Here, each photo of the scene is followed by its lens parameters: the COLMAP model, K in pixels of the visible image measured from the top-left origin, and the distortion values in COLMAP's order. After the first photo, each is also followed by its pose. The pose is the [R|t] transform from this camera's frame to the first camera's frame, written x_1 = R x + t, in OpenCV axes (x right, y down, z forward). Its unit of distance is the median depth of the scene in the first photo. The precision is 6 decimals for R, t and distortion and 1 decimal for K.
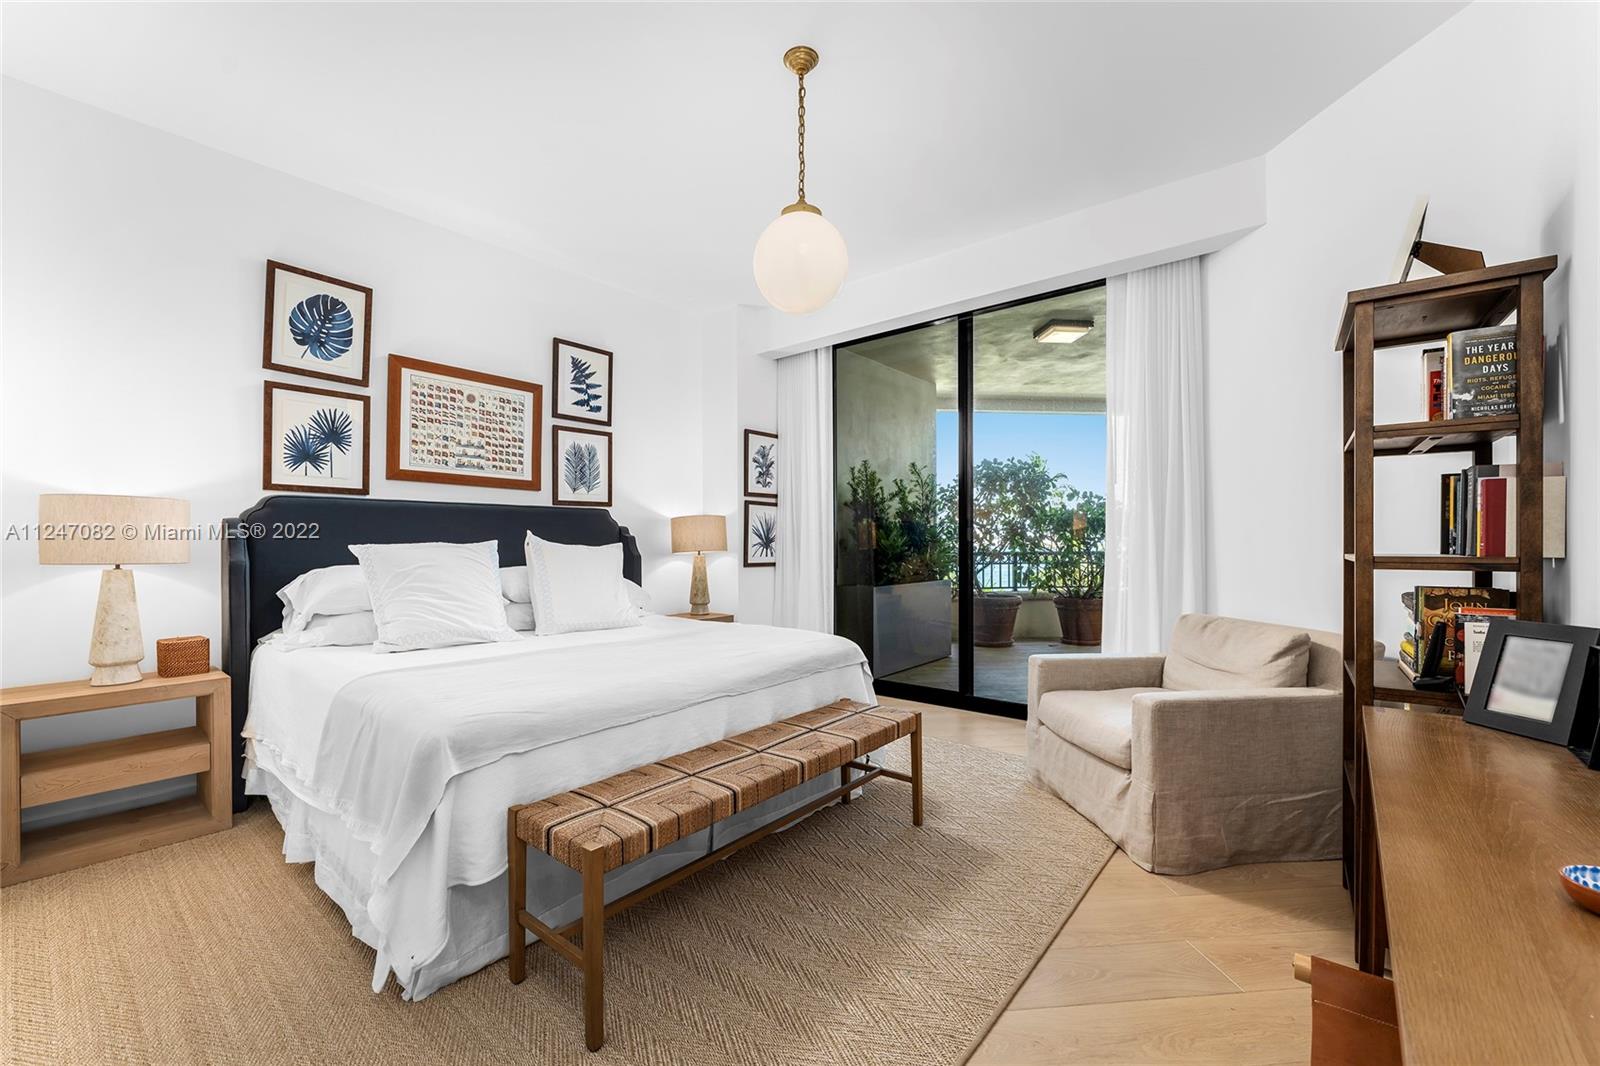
lens RADIAL K [[649.6, 0, 800.0], [0, 649.6, 533.0], [0, 0, 1]] dist [0.000471, 0.000002]
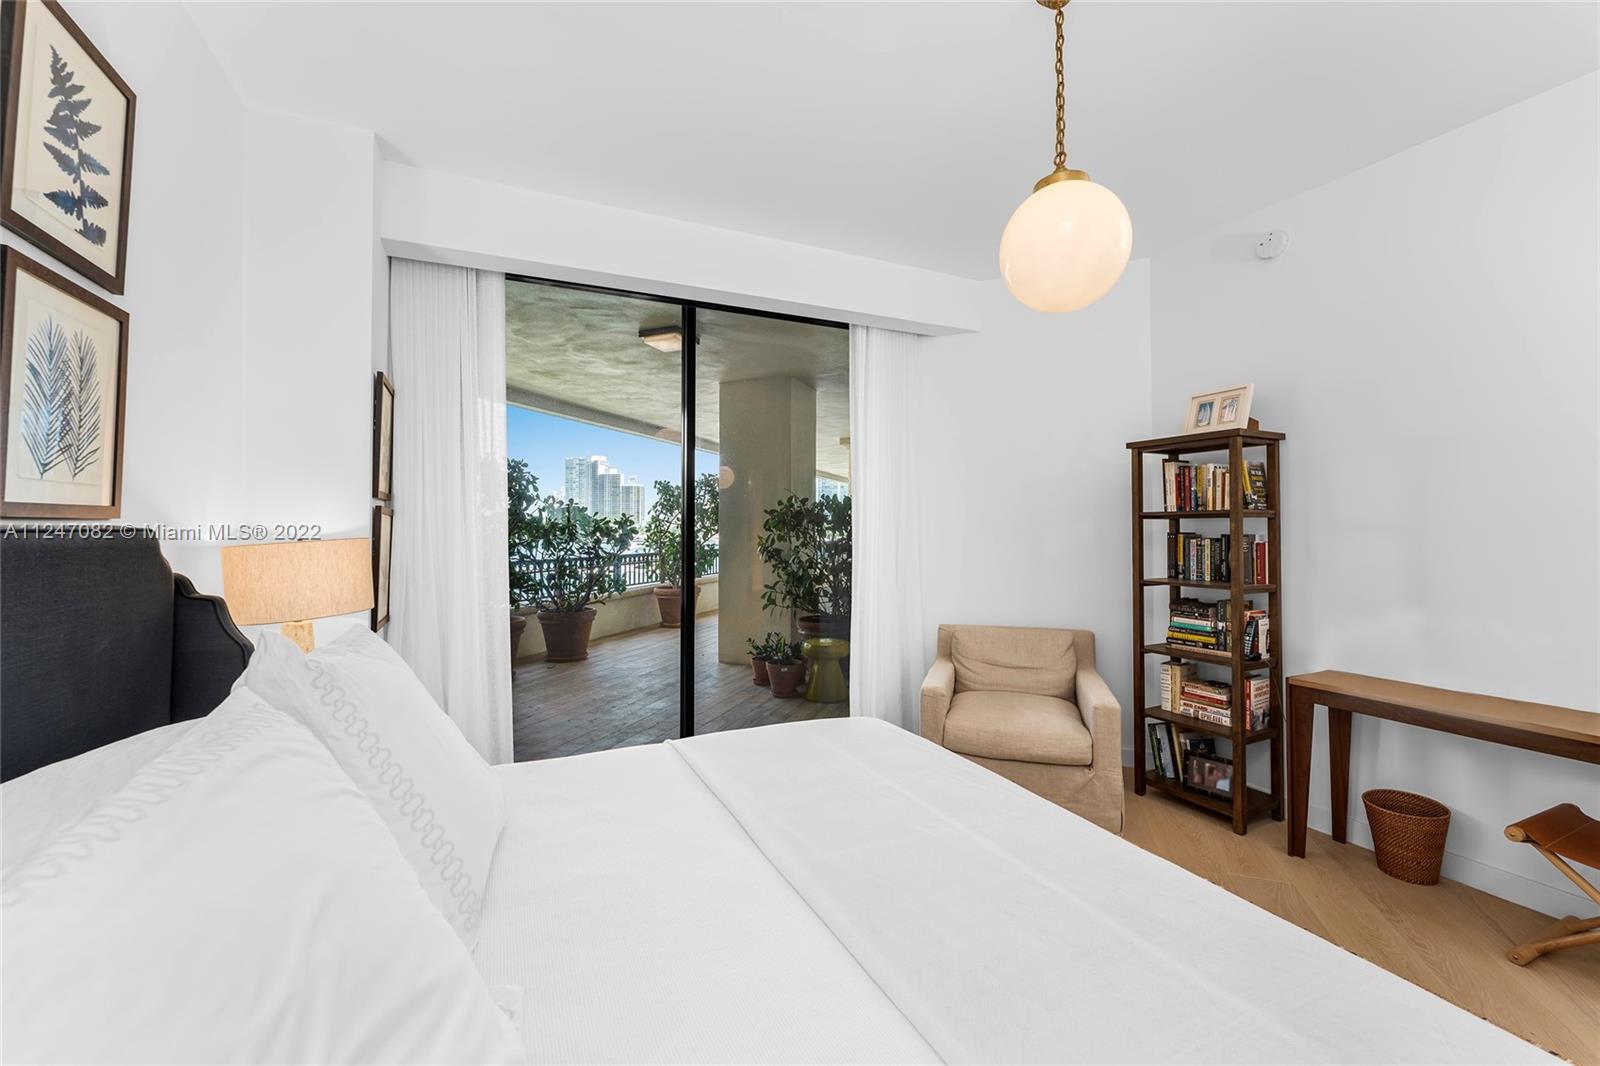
lens RADIAL K [[637.7, 0, 795.1], [0, 637.7, 504.1], [0, 0, 1]] dist [0.000057, -0.000032]
pose [[0.435226, 0.038102, 0.899515, -0.343067], [-0.012514, 0.999264, -0.036272, -0.031774], [-0.900234, 0.004530, 0.435383, 0.399665]]
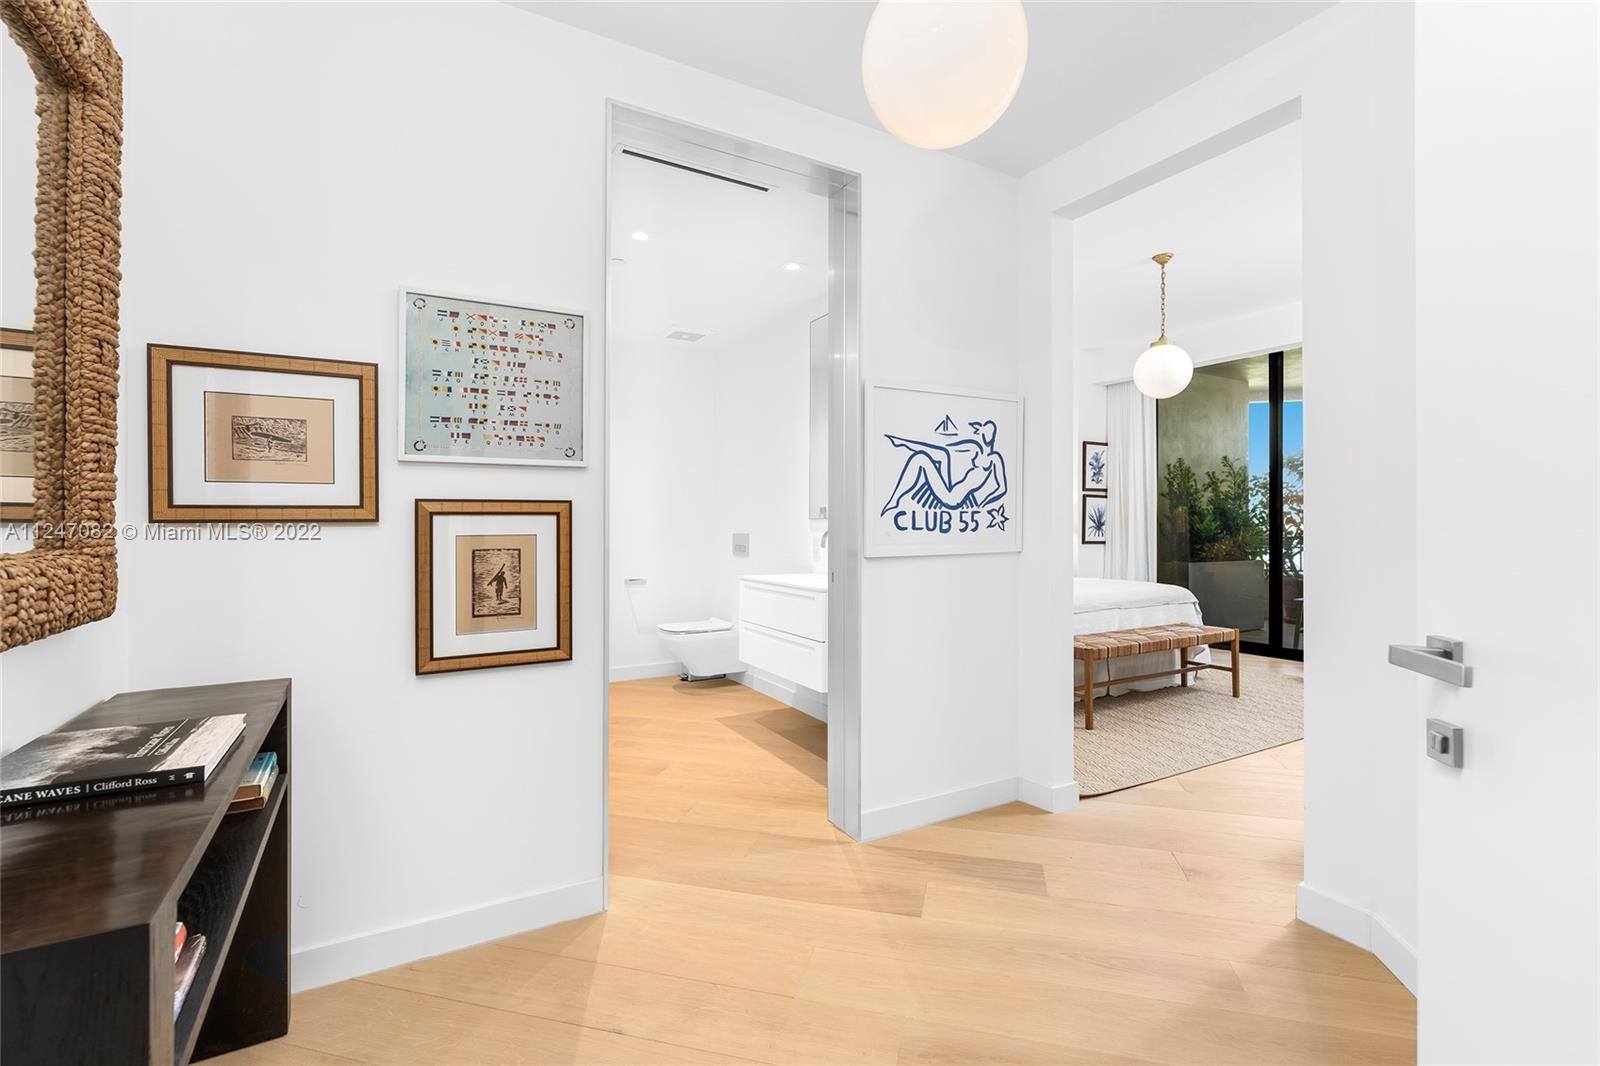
lens RADIAL K [[707.3, 0, 797.9], [0, 707.3, 517.3], [0, 0, 1]] dist [-0.000664, -0.000092]
pose [[0.936031, 0.001934, -0.351911, -0.107172], [-0.000671, 0.999993, 0.003711, -0.006760], [0.351916, -0.003238, 0.936026, -0.502045]]
